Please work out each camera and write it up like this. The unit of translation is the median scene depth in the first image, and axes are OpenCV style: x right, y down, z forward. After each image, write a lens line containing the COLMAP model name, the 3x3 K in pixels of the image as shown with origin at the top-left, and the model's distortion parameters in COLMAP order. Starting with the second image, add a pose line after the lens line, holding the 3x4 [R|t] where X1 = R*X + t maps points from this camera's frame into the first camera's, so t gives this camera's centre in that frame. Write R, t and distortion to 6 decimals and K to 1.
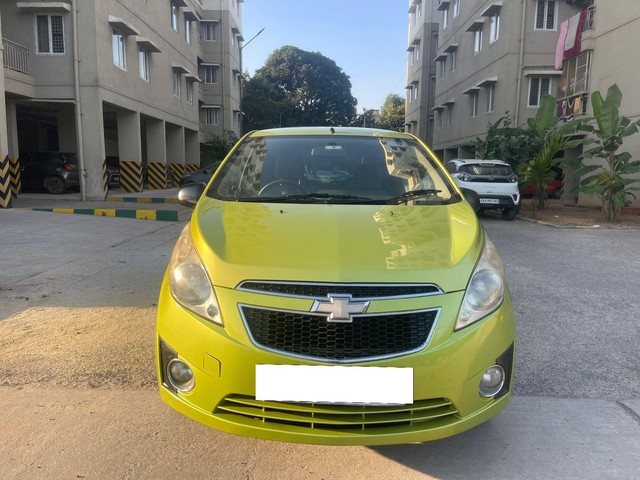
lens RADIAL K [[487.8, 0, 320.0], [0, 487.8, 240.0], [0, 0, 1]] dist [0.054977, -0.082640]
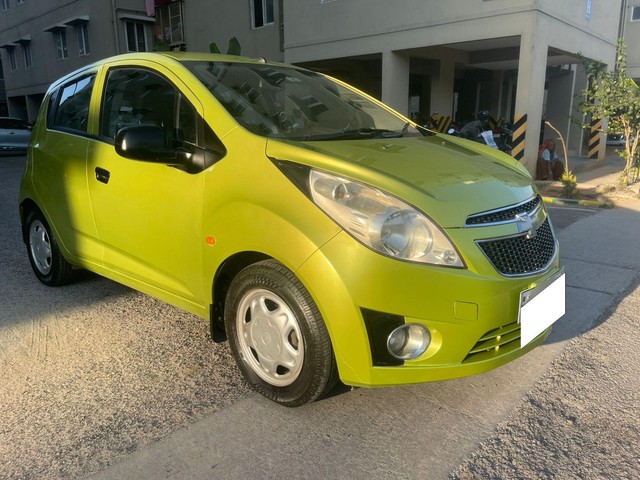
lens RADIAL K [[487.8, 0, 320.0], [0, 487.8, 240.0], [0, 0, 1]] dist [0.054977, -0.082640]
pose [[0.664891, -0.192821, 0.721623, -0.101860], [0.122495, 0.981174, 0.149310, -0.004789], [-0.736828, -0.010880, 0.675993, 0.056546]]
